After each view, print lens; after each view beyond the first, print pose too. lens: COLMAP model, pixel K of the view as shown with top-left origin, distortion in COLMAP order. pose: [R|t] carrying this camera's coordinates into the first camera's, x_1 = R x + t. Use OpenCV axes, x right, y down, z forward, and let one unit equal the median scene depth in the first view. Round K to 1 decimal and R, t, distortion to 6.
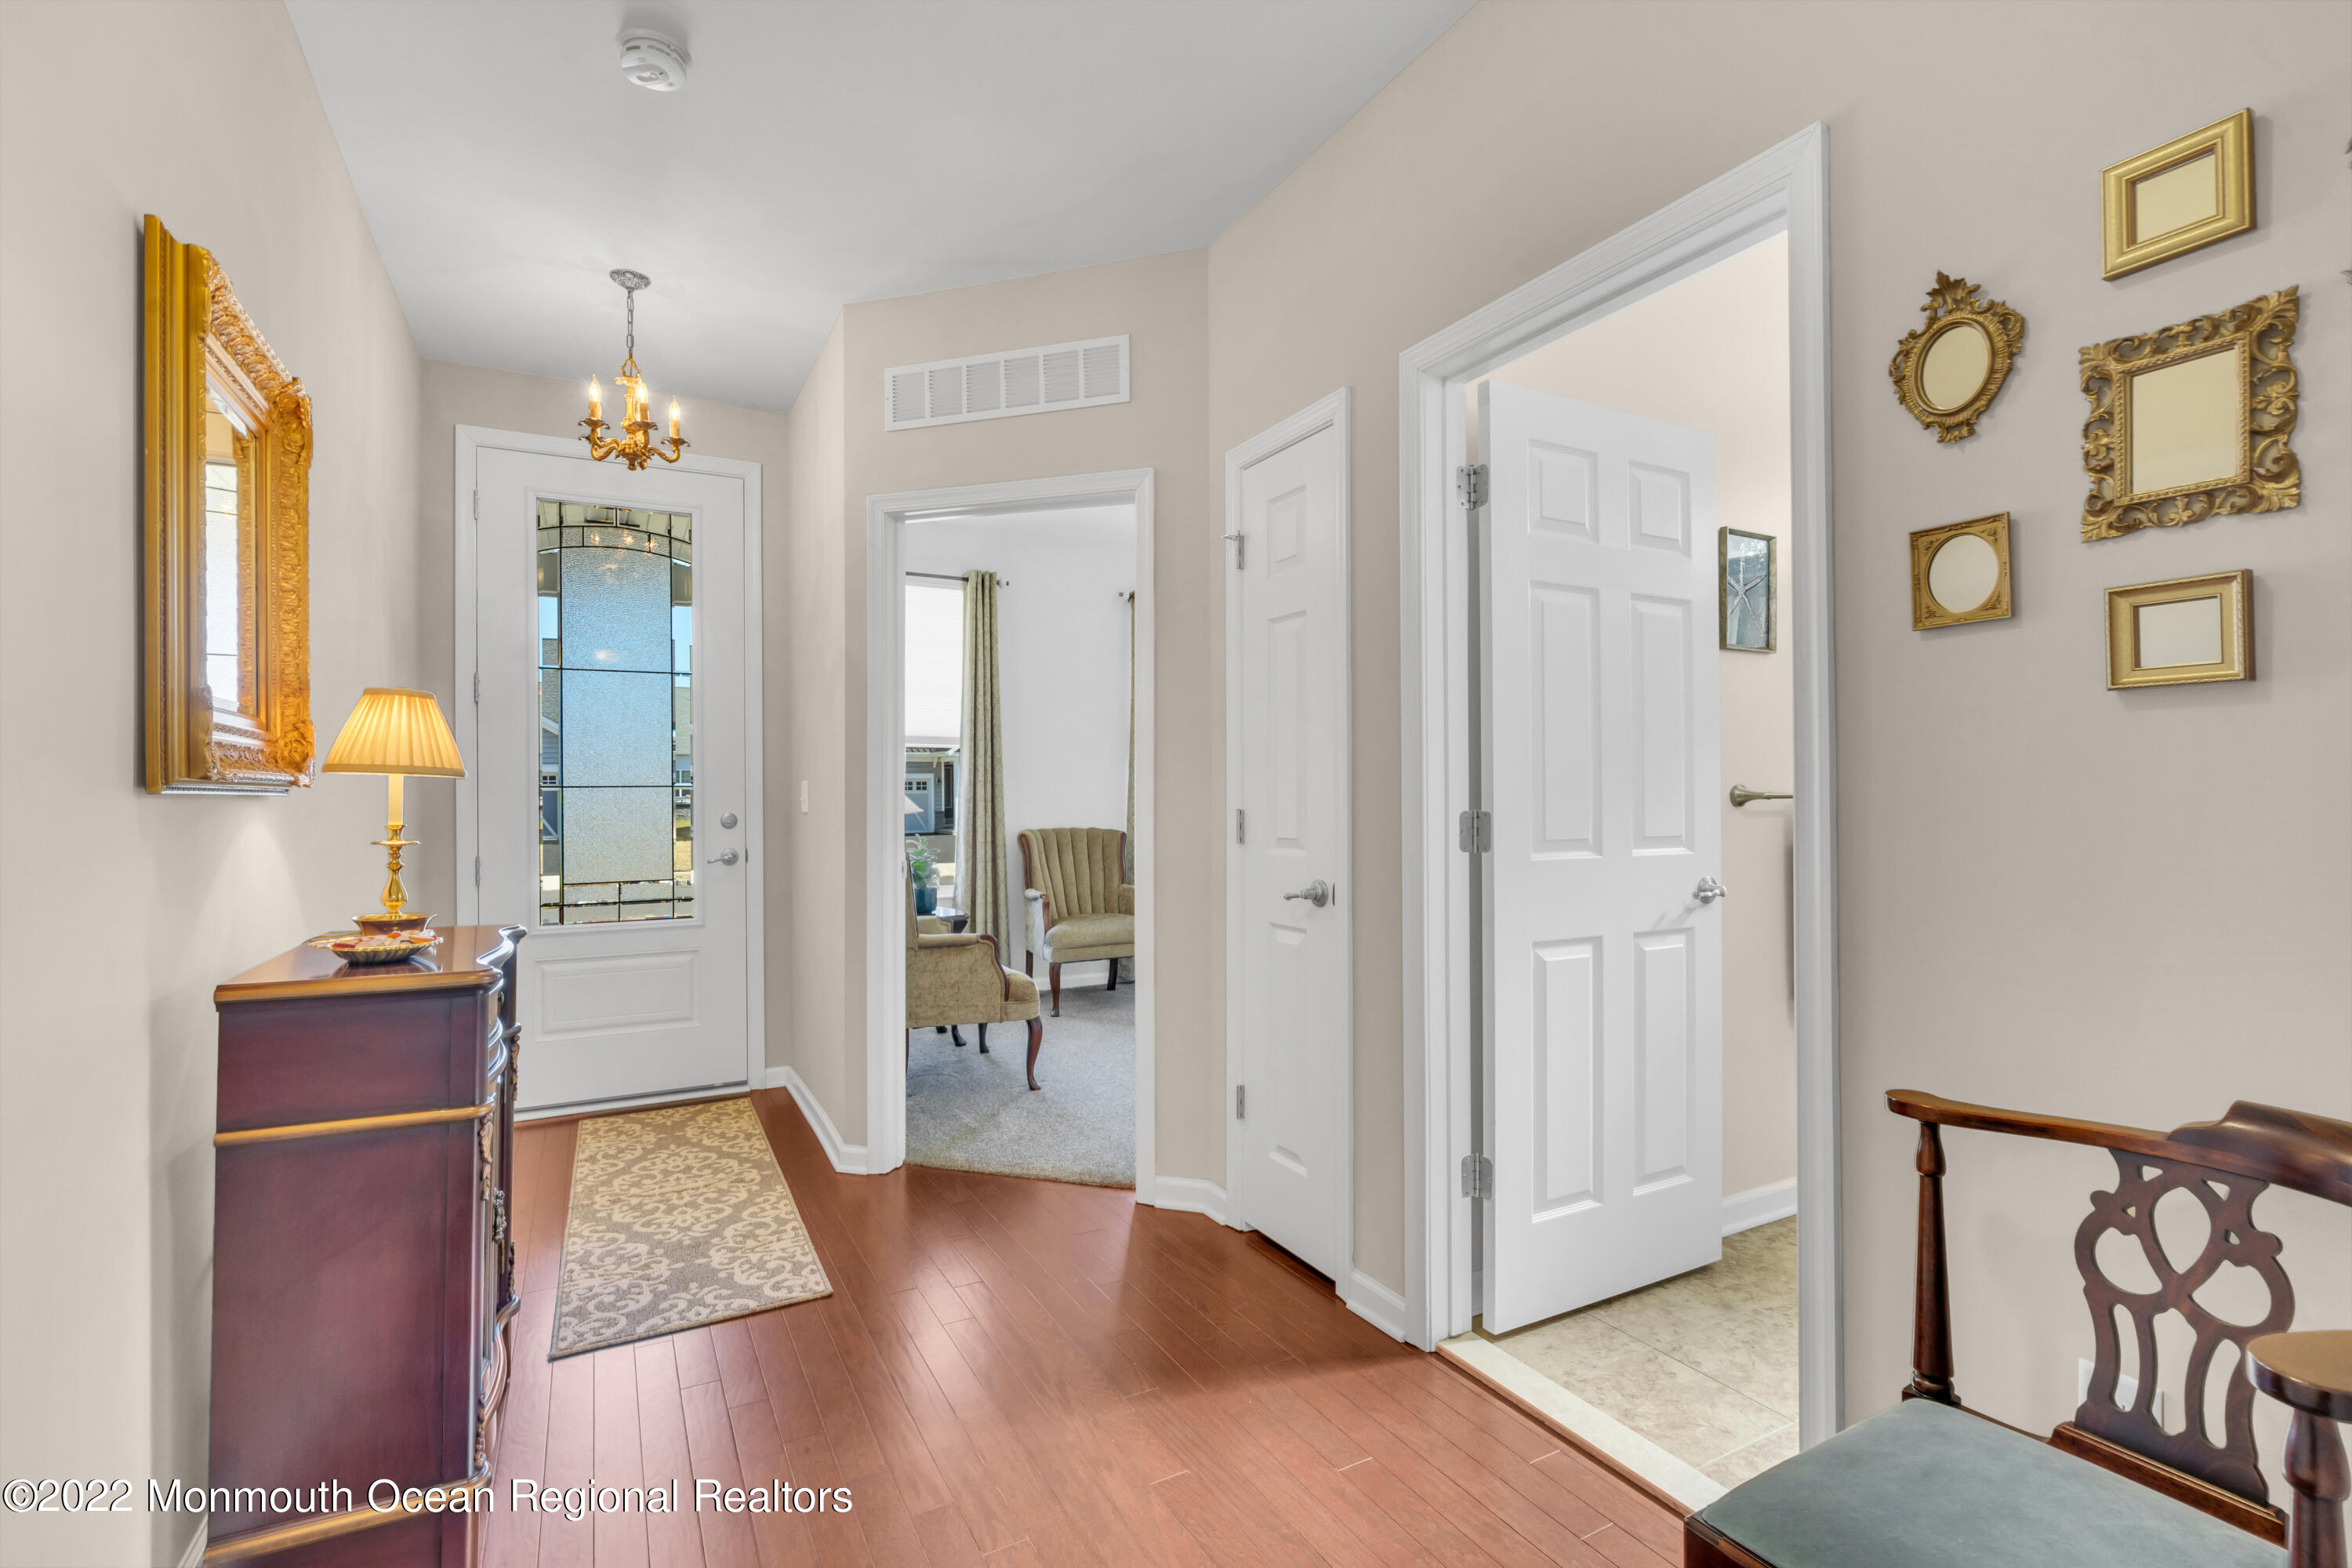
lens RADIAL K [[1055.0, 0, 1169.5], [0, 1055.0, 789.3], [0, 0, 1]] dist [-0.003136, -0.000585]
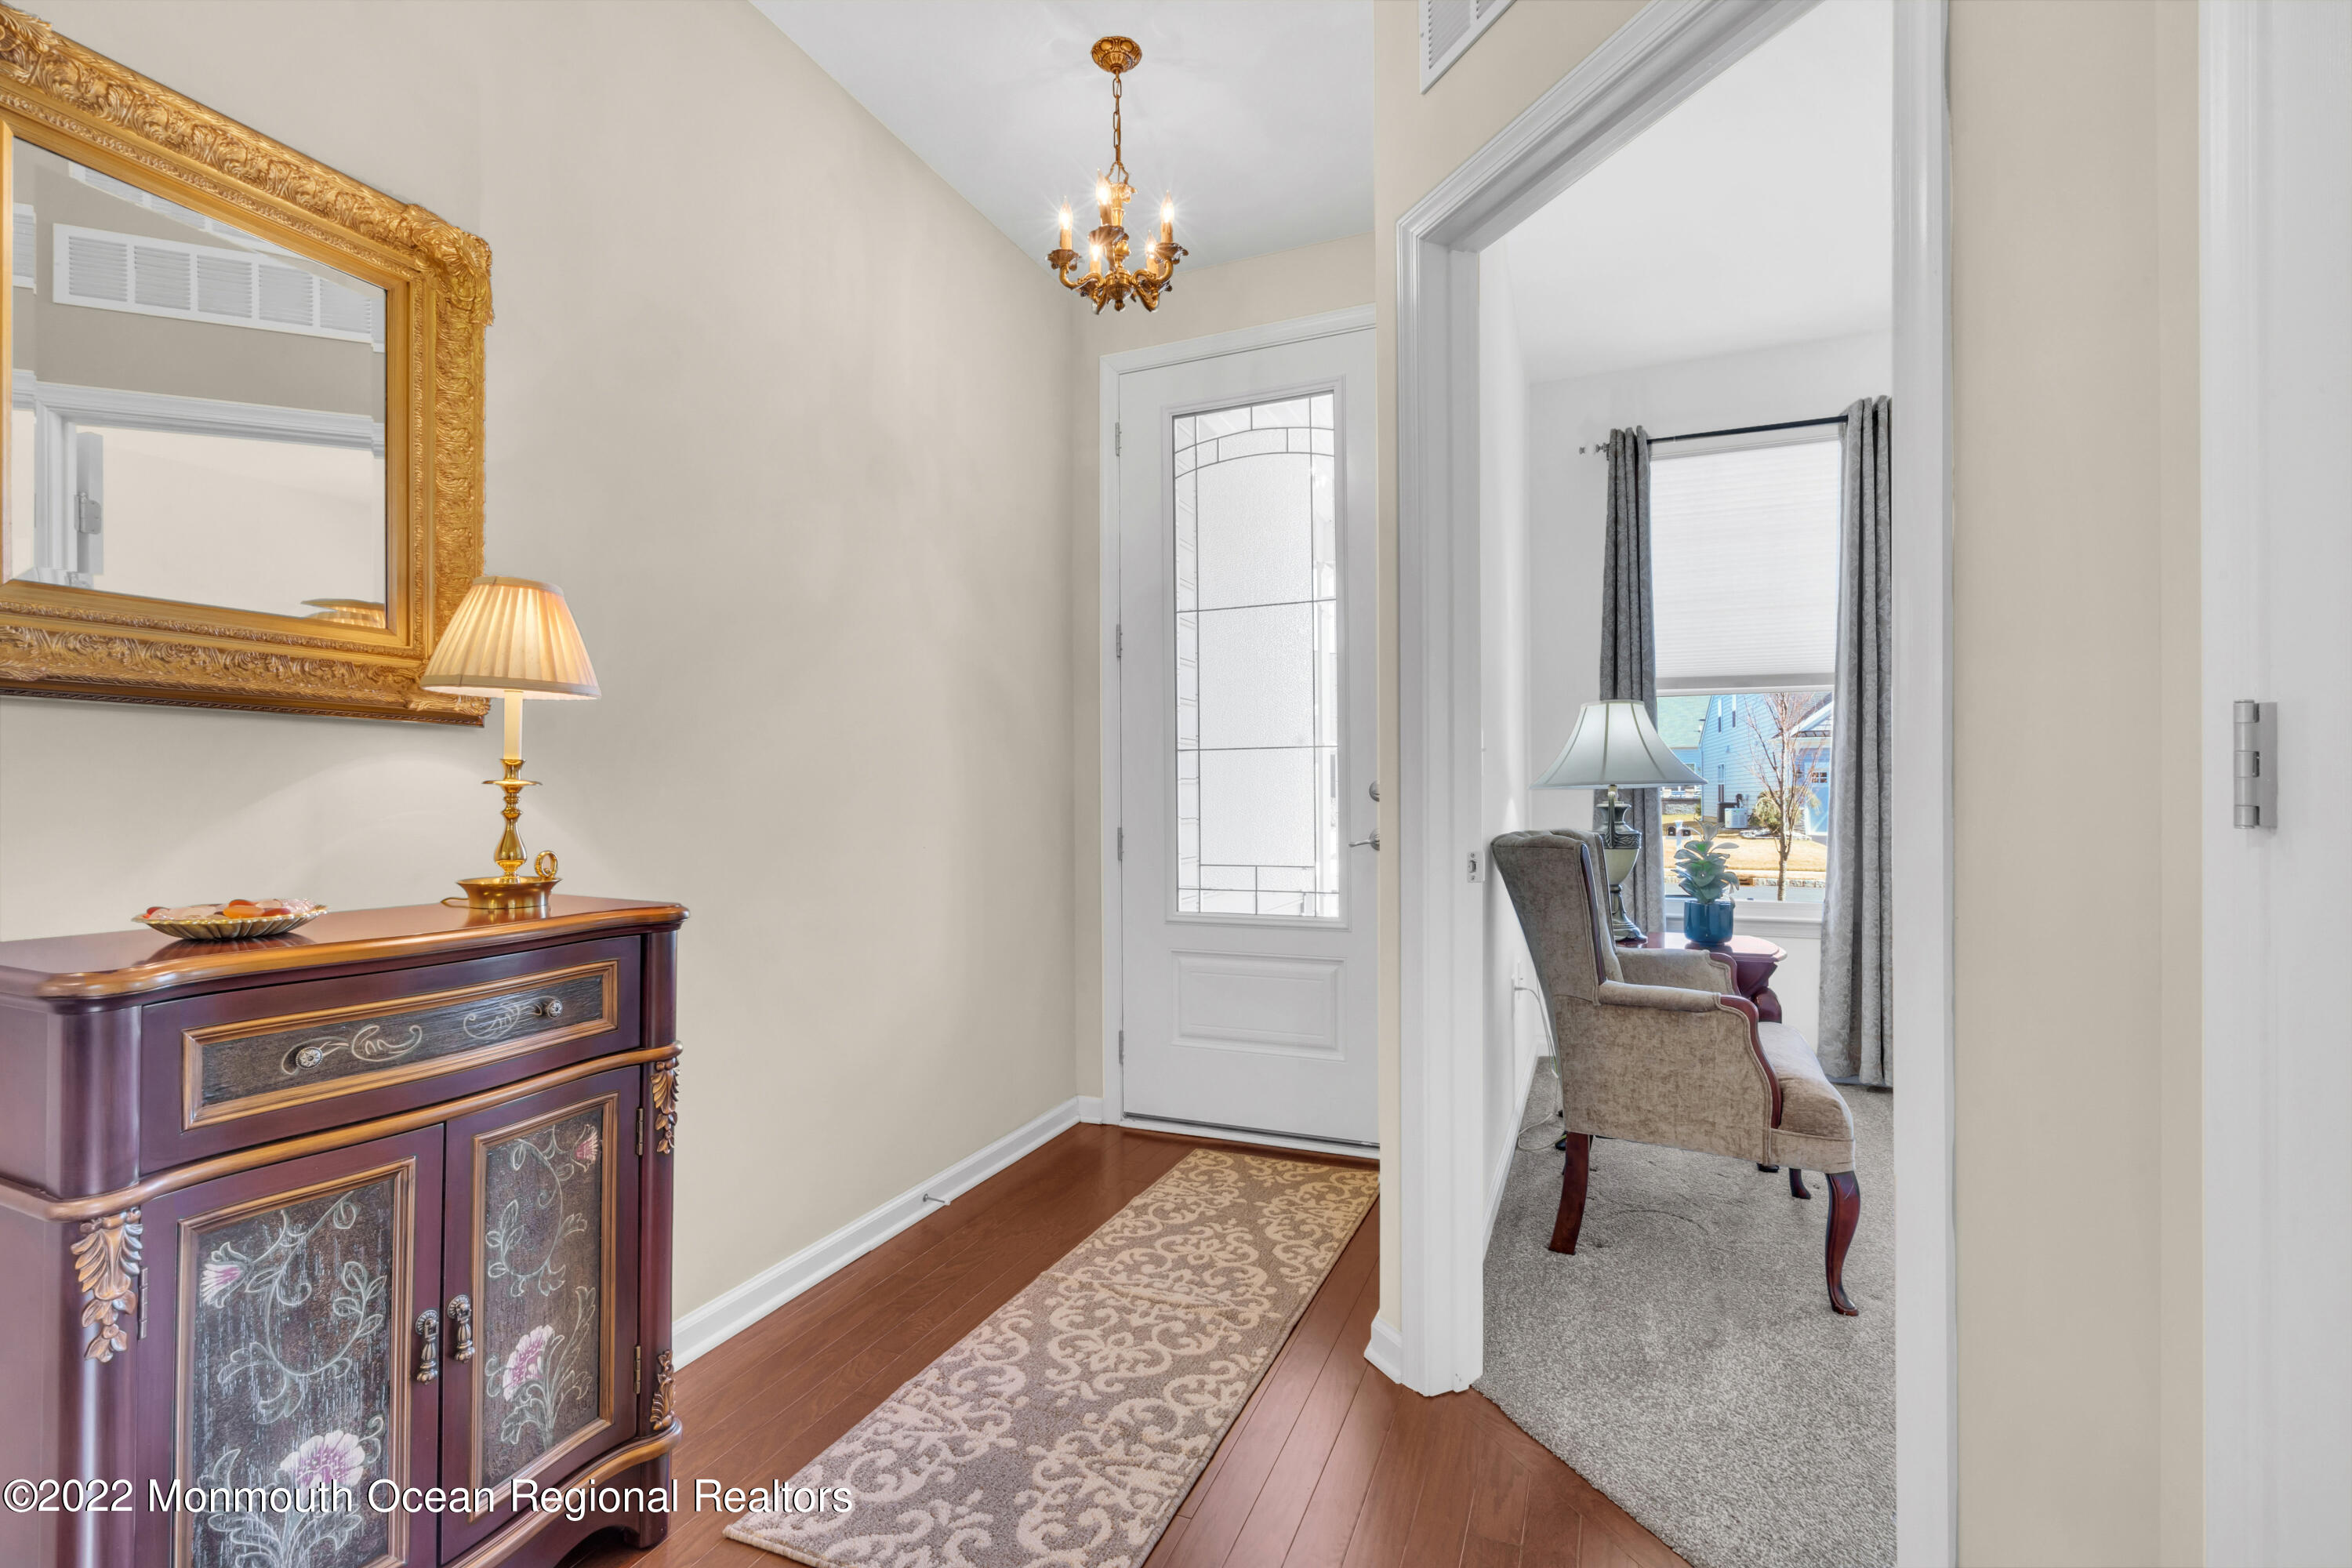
lens RADIAL K [[1055.0, 0, 1169.5], [0, 1055.0, 789.3], [0, 0, 1]] dist [-0.003136, -0.000585]
pose [[0.620534, -0.002470, -0.784175, 0.093072], [0.005496, 0.999984, 0.001200, 0.034928], [0.784160, -0.005054, 0.620538, 0.547068]]
